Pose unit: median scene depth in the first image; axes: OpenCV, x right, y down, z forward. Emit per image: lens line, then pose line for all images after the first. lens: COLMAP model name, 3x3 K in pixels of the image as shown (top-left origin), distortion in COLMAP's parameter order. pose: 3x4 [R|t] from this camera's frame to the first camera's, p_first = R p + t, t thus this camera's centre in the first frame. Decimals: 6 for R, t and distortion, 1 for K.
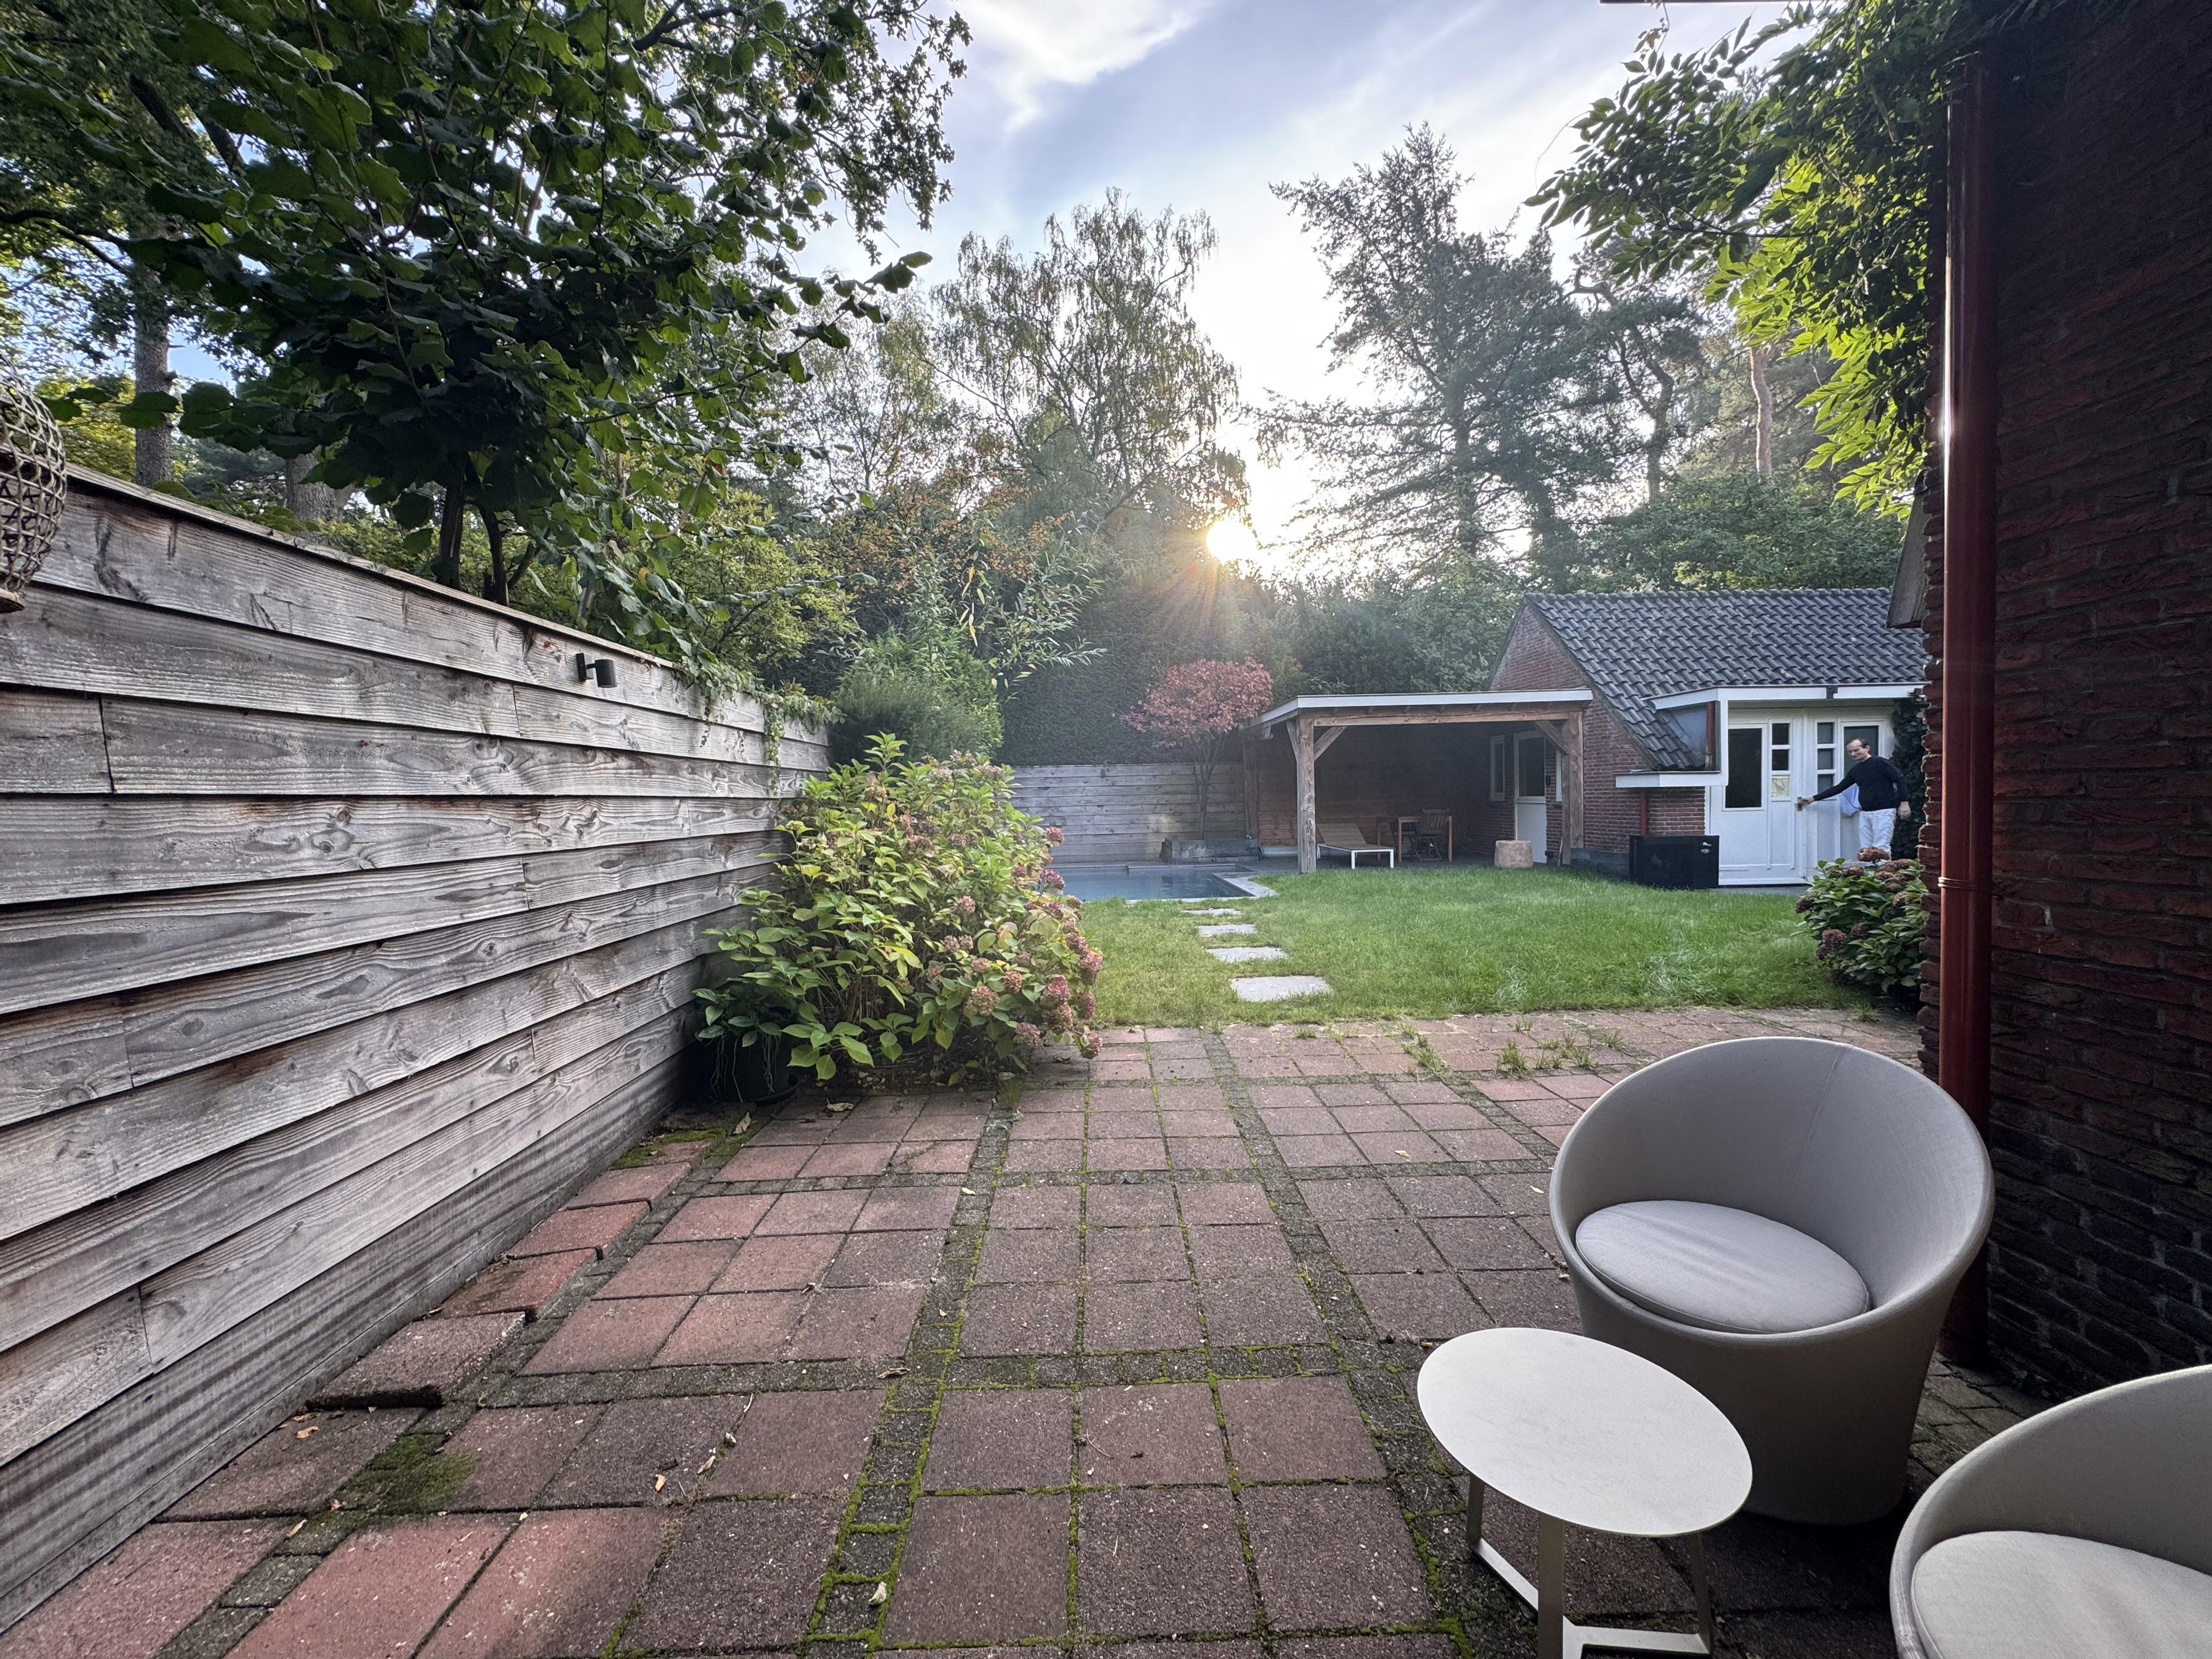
lens RADIAL K [[877.4, 0, 1109.9], [0, 877.4, 829.5], [0, 0, 1]] dist [-0.000875, -0.000563]
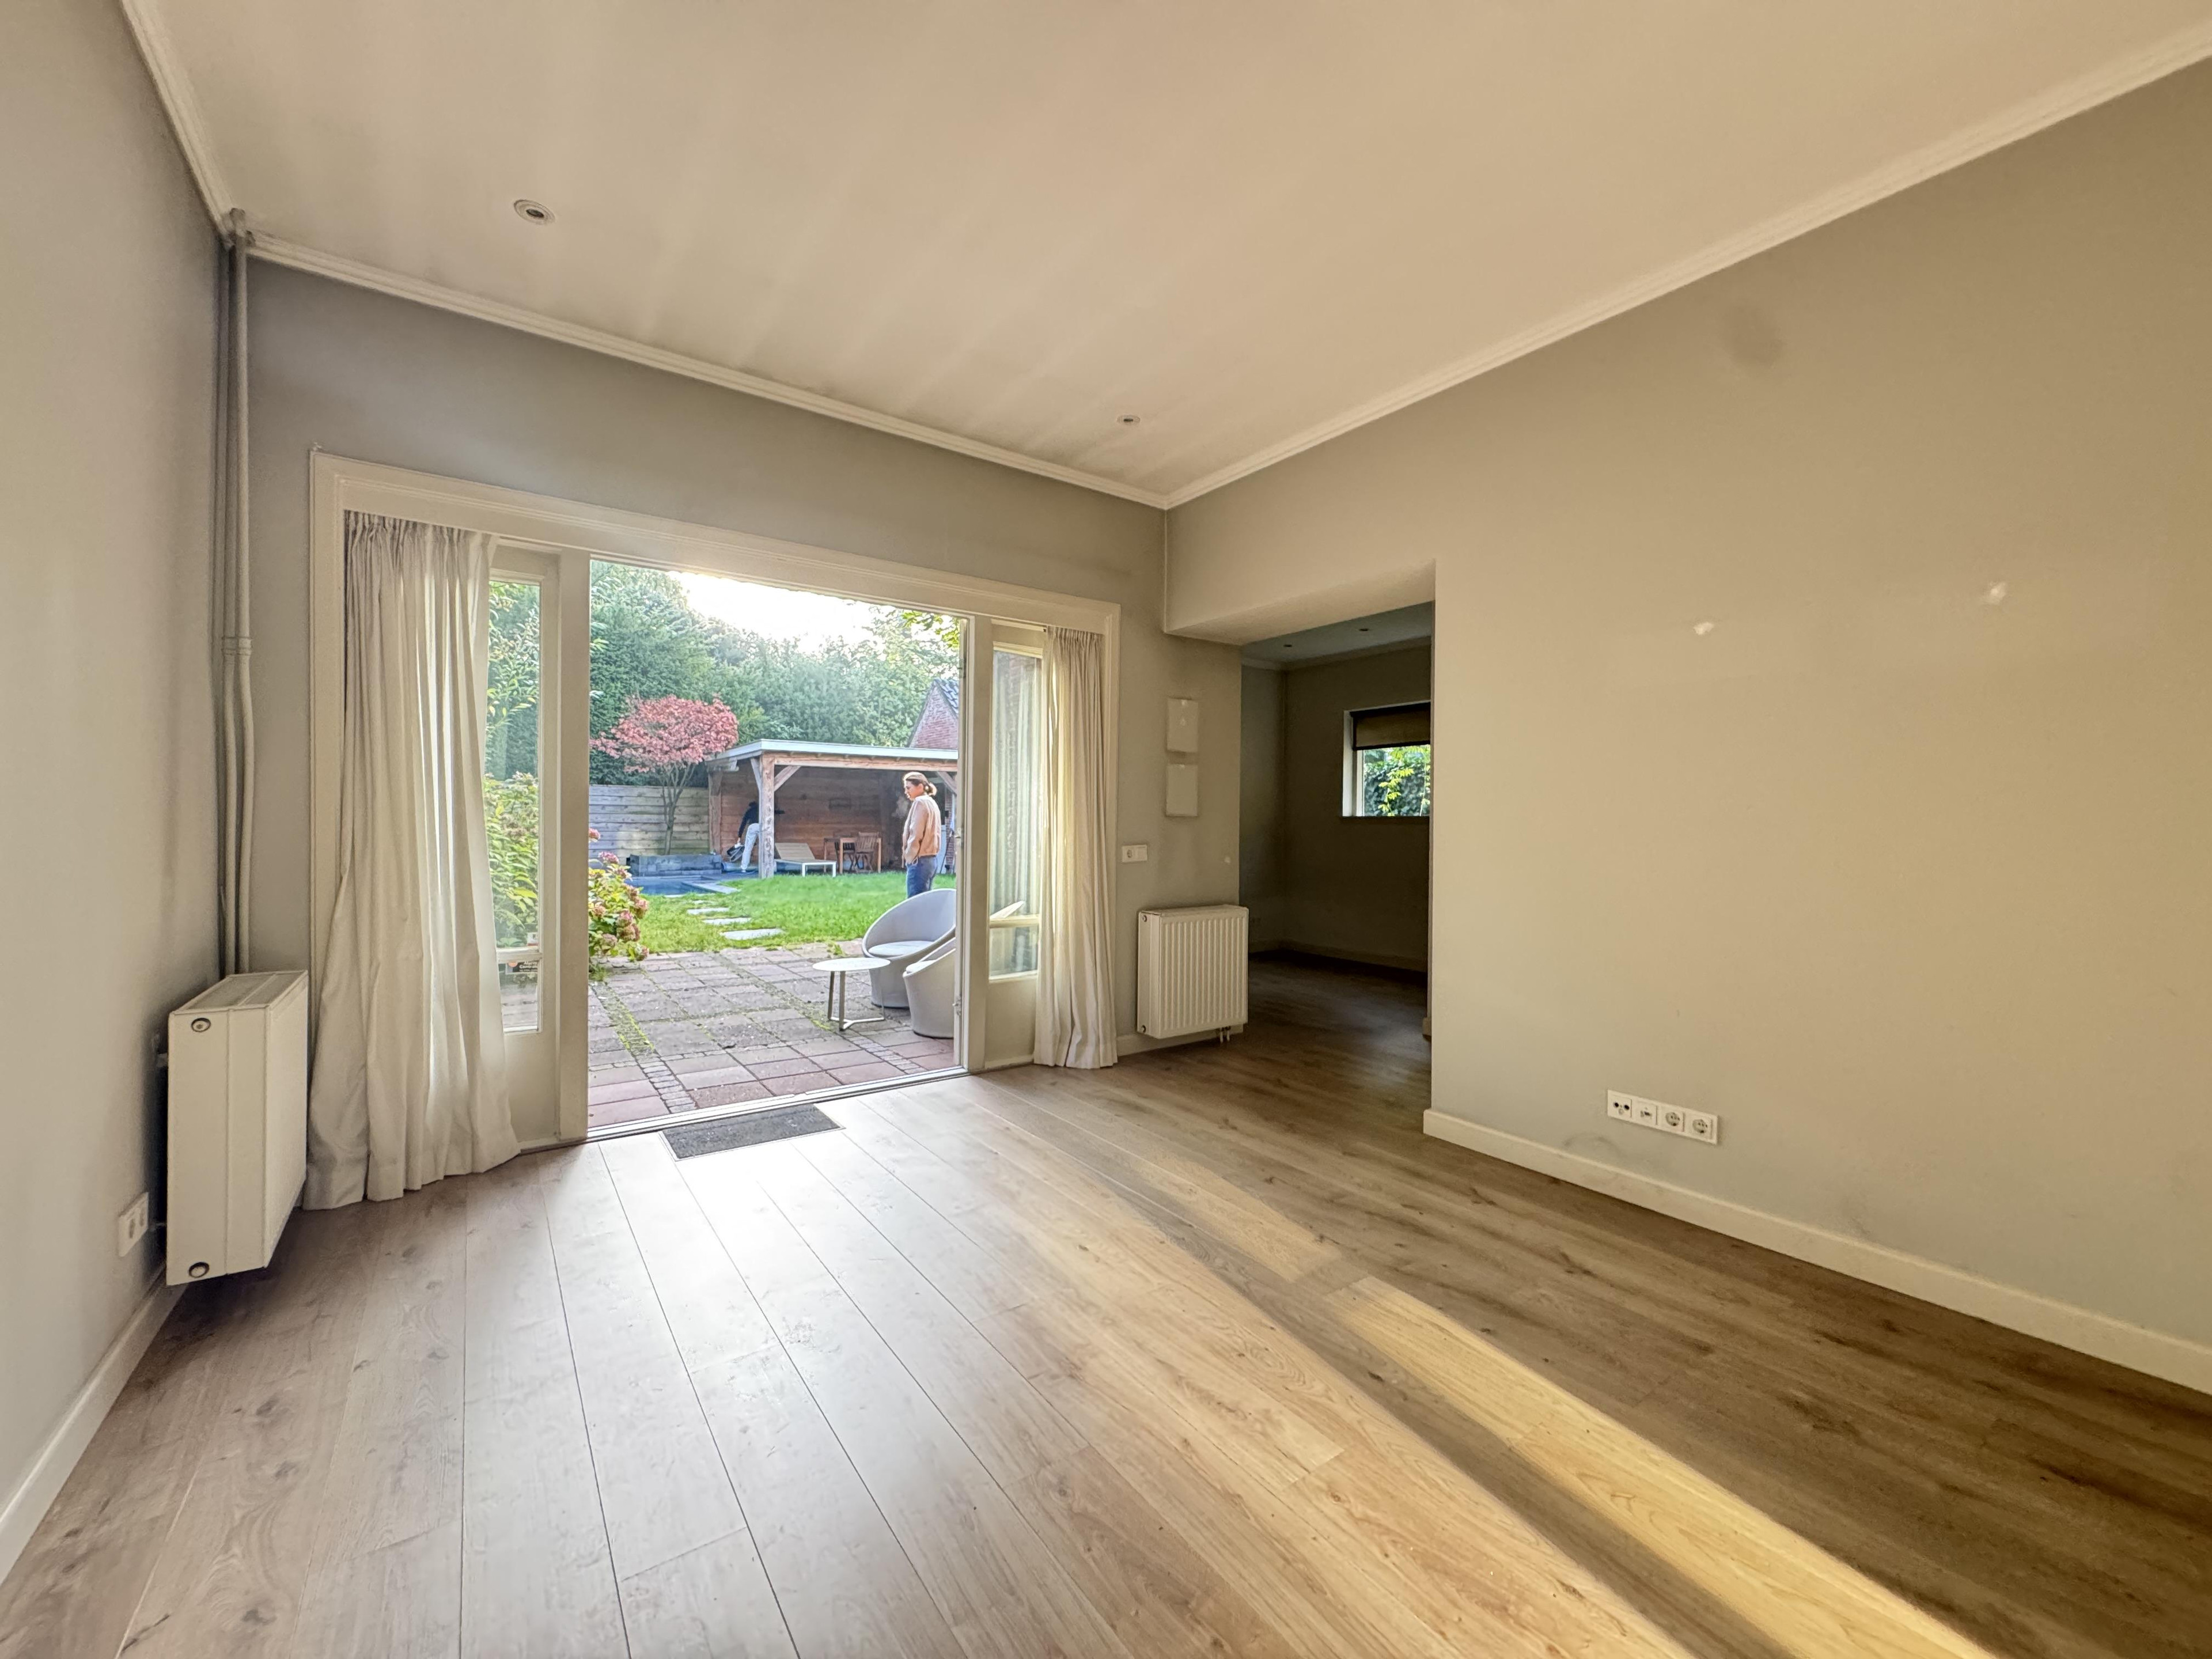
lens RADIAL K [[877.4, 0, 1103.1], [0, 877.4, 829.1], [0, 0, 1]] dist [-0.000875, -0.000563]
pose [[0.827040, 0.028356, 0.561428, -0.084004], [-0.007894, 0.999214, -0.038837, 0.022503], [-0.562088, 0.027688, 0.826614, -0.316688]]
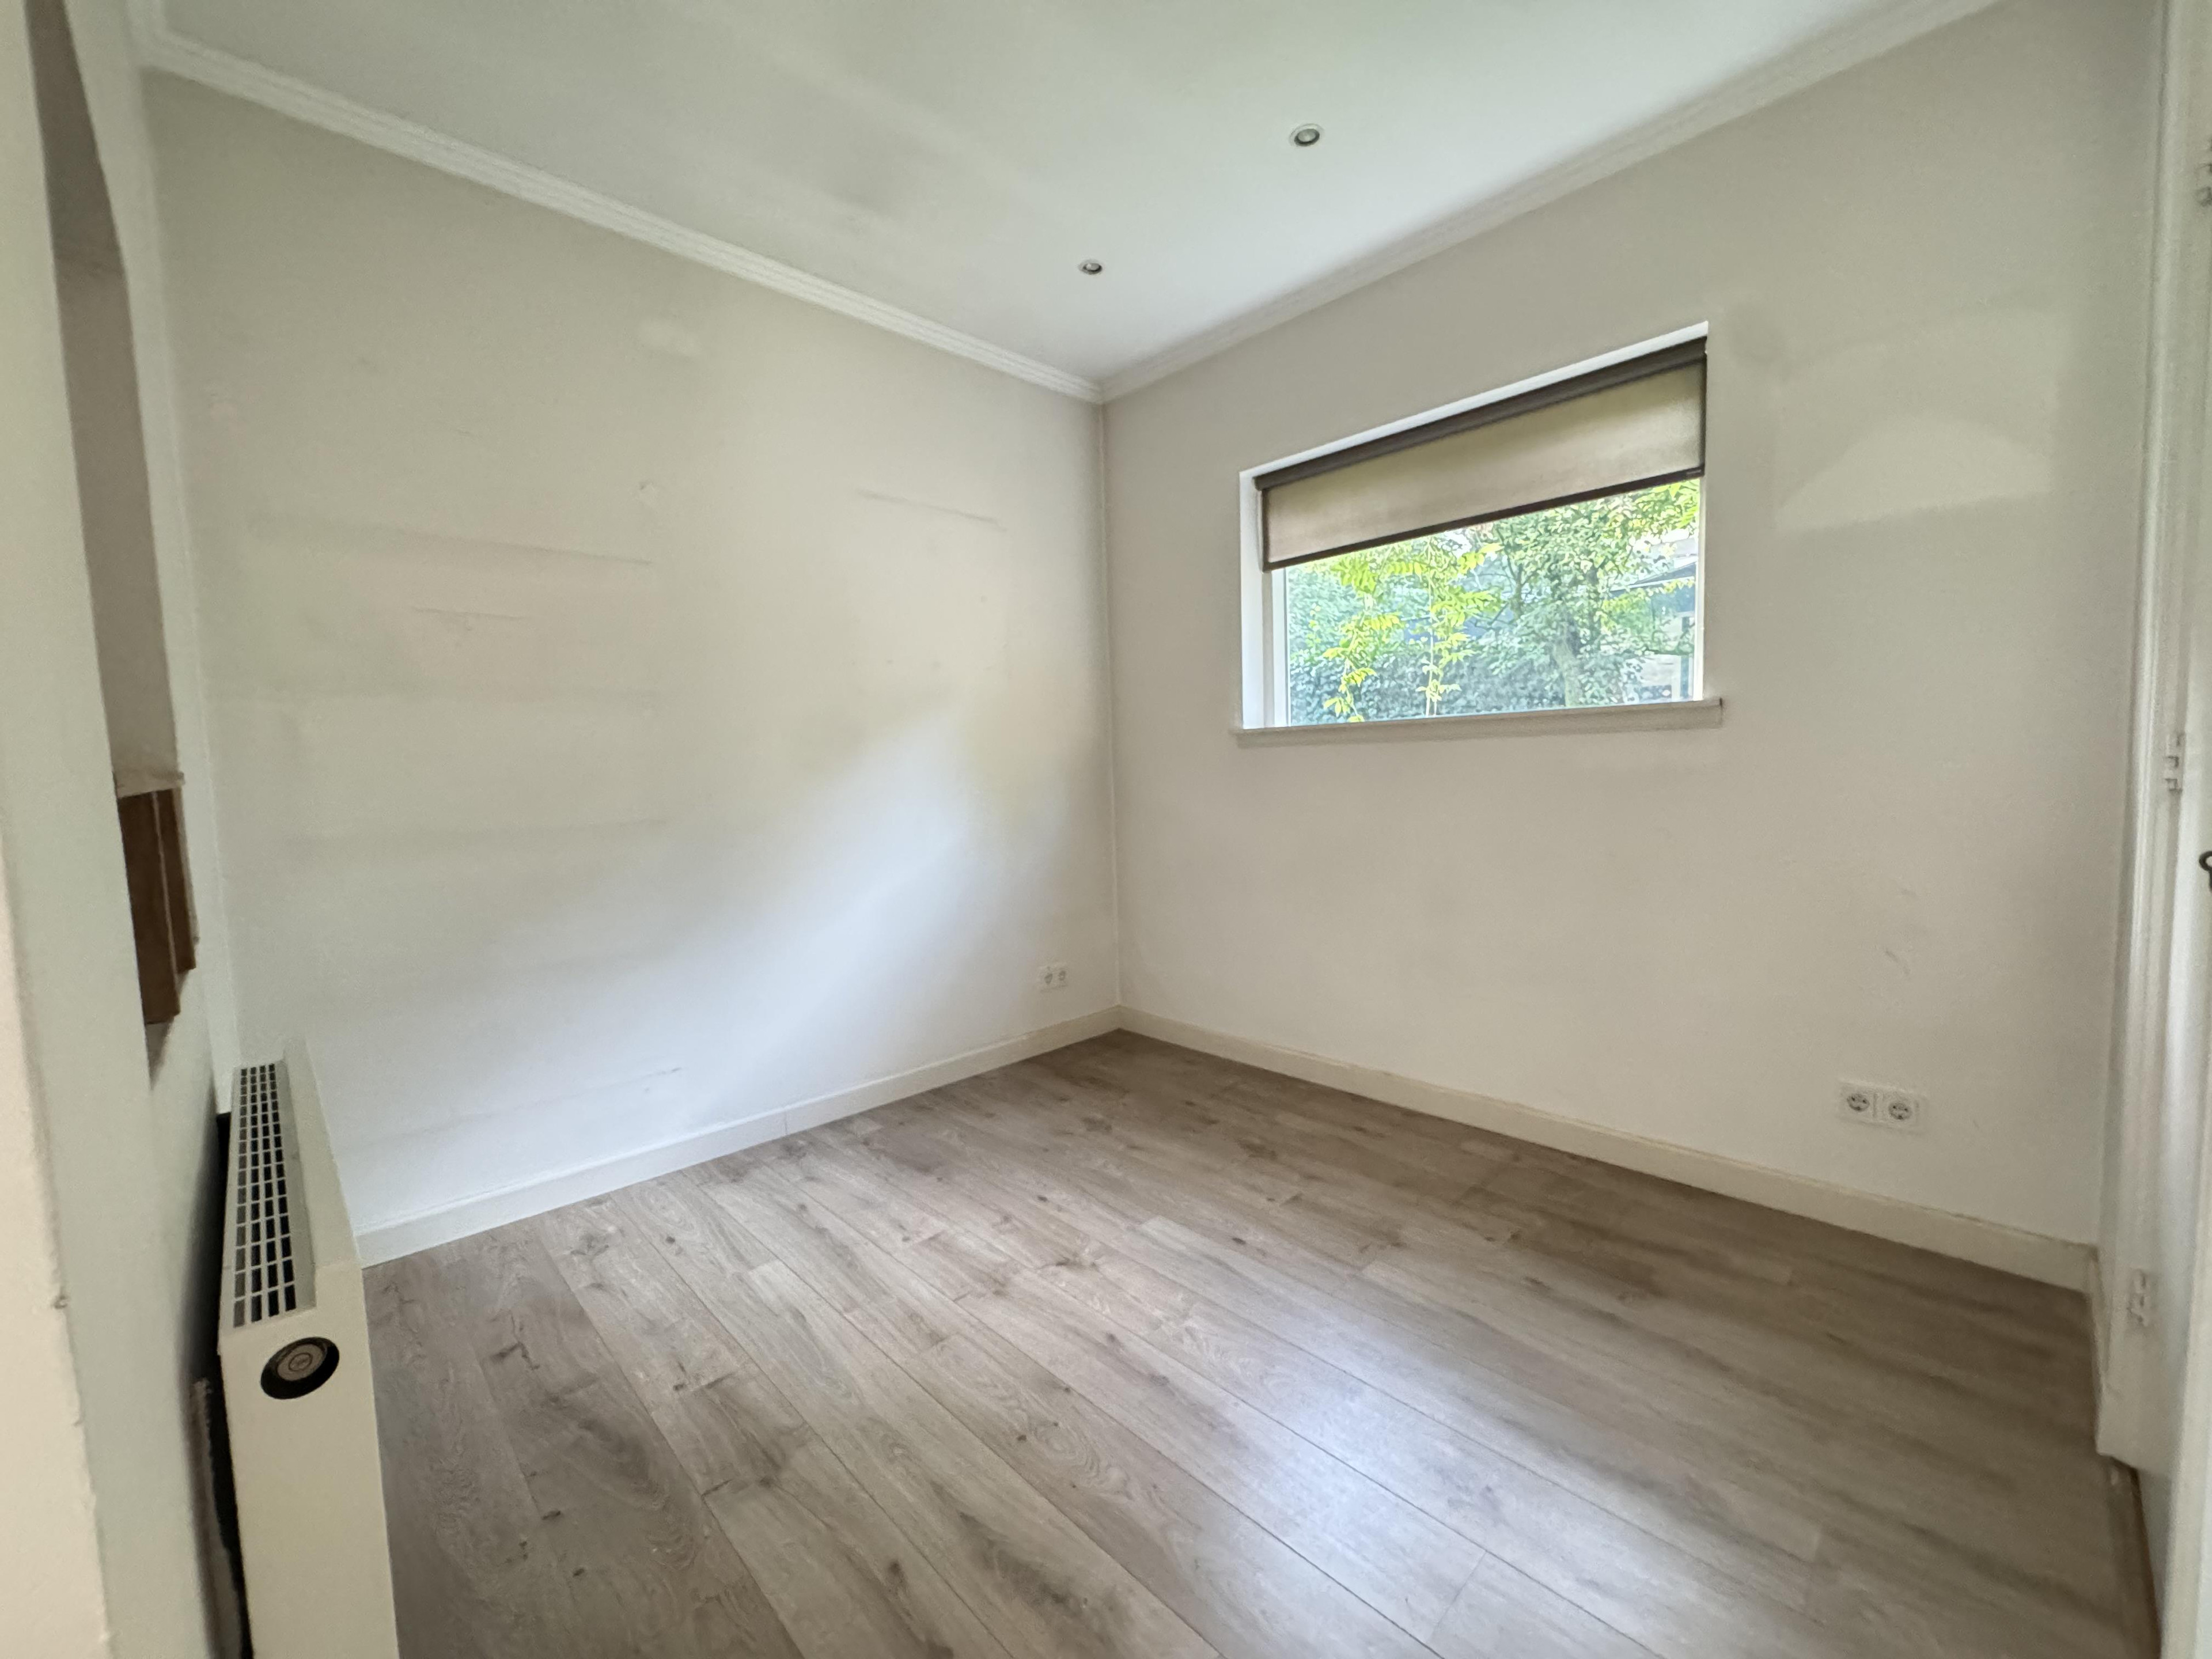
lens RADIAL K [[877.4, 0, 1108.1], [0, 877.4, 828.6], [0, 0, 1]] dist [-0.000875, -0.000563]
pose [[0.734330, -0.049930, 0.676954, 0.195167], [0.039174, 0.998746, 0.031171, 0.007917], [-0.677662, 0.003629, 0.735365, -0.065132]]
